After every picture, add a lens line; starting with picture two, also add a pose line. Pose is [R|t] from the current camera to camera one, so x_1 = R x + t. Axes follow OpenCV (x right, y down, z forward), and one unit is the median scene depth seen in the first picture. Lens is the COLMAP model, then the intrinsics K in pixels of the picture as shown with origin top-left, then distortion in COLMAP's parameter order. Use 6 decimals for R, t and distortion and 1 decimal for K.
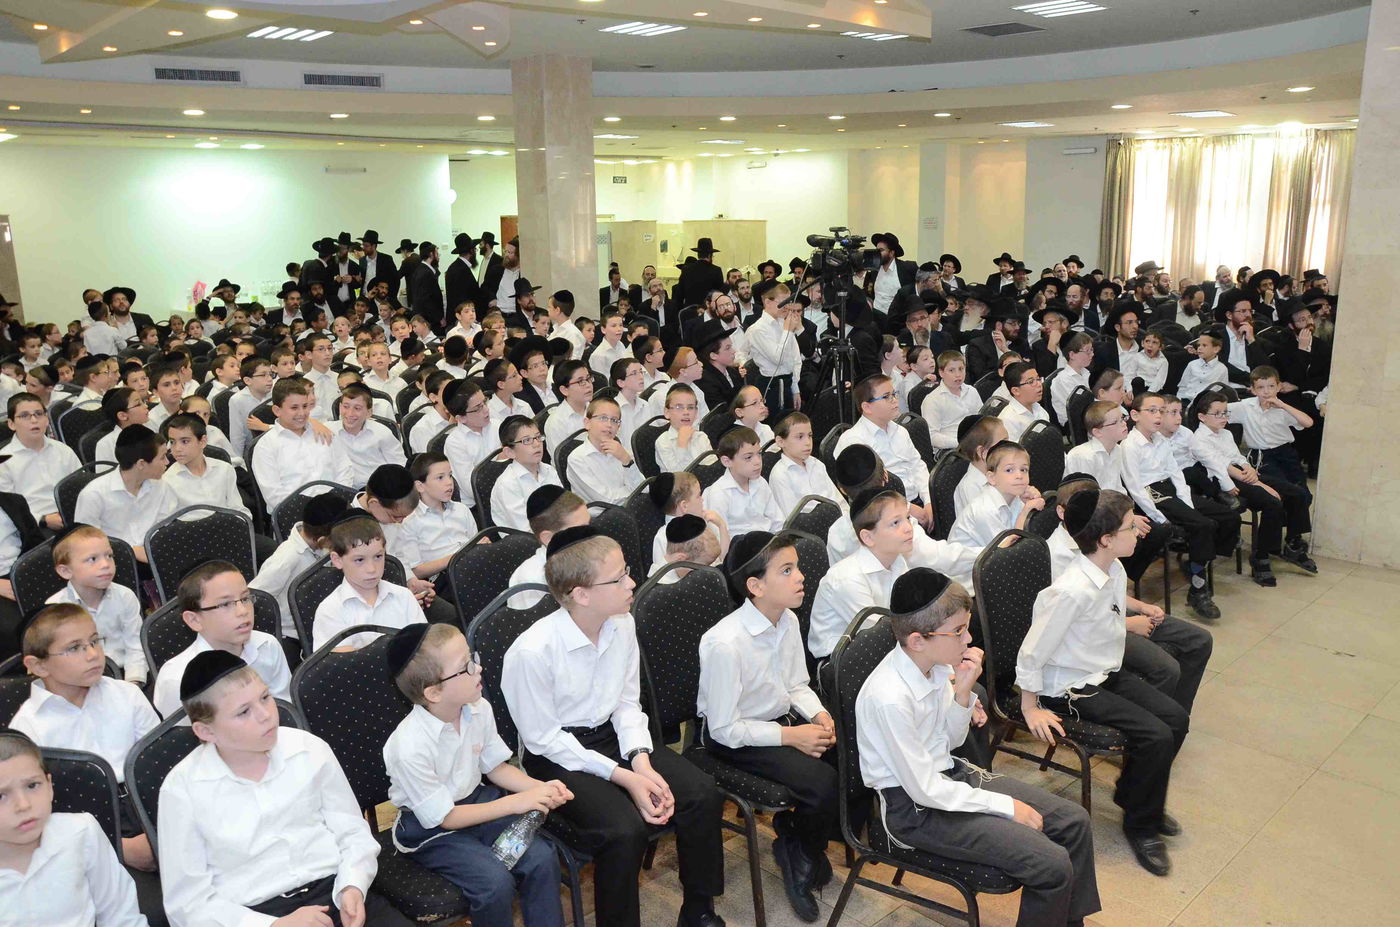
lens RADIAL K [[1088.0, 0, 709.1], [0, 1088.0, 471.3], [0, 0, 1]] dist [-0.097182, 0.051323]
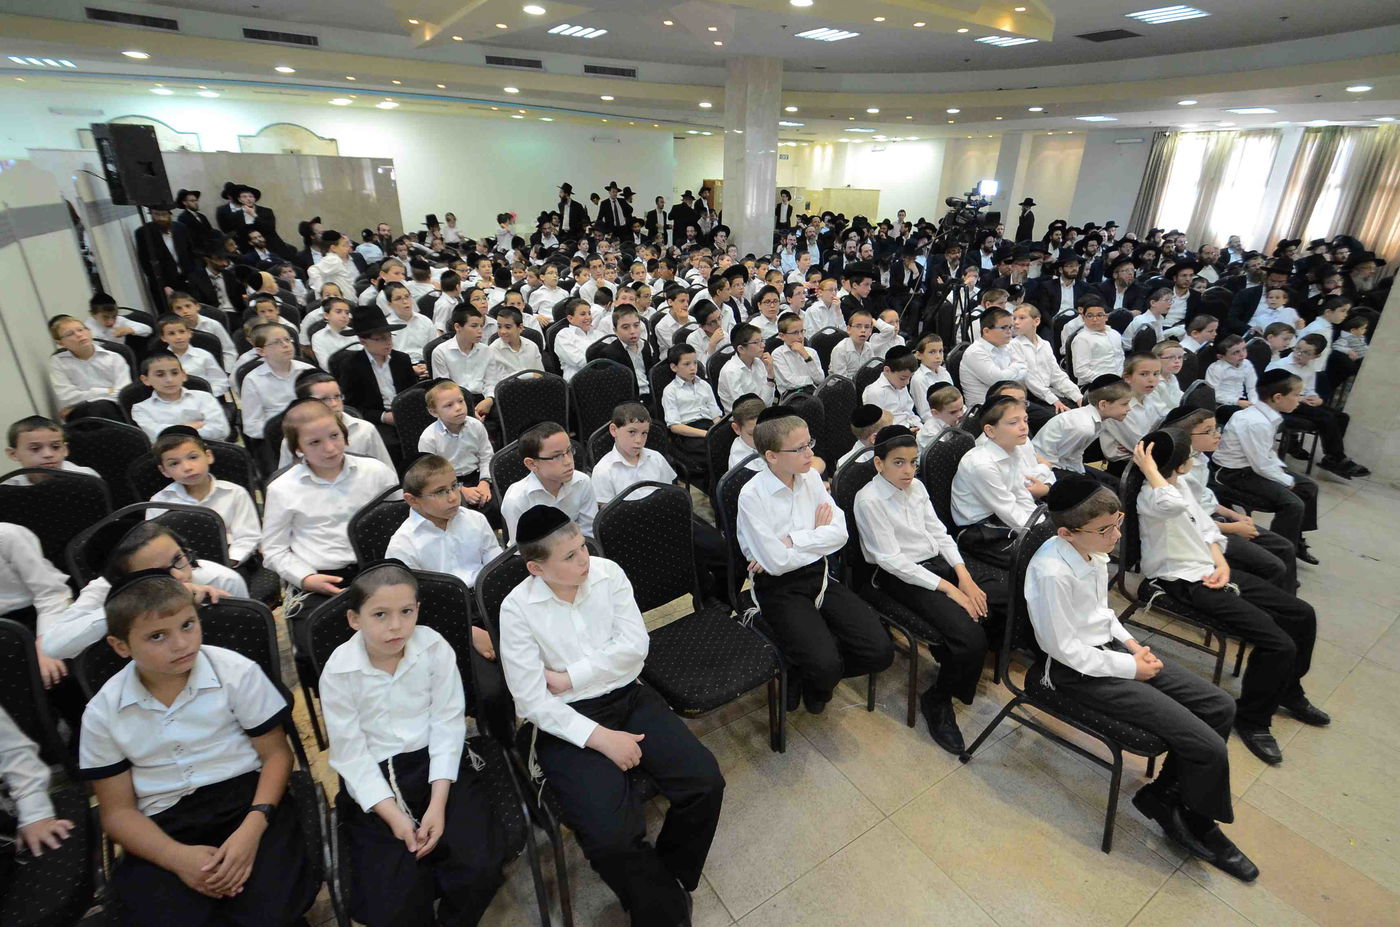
lens RADIAL K [[628.8, 0, 694.8], [0, 628.8, 460.9], [0, 0, 1]] dist [-0.009325, -0.001681]
pose [[0.986594, 0.091343, -0.135237, -0.140741], [-0.065734, 0.980914, 0.182993, -0.031157], [0.149371, -0.171650, 0.973768, 0.214592]]
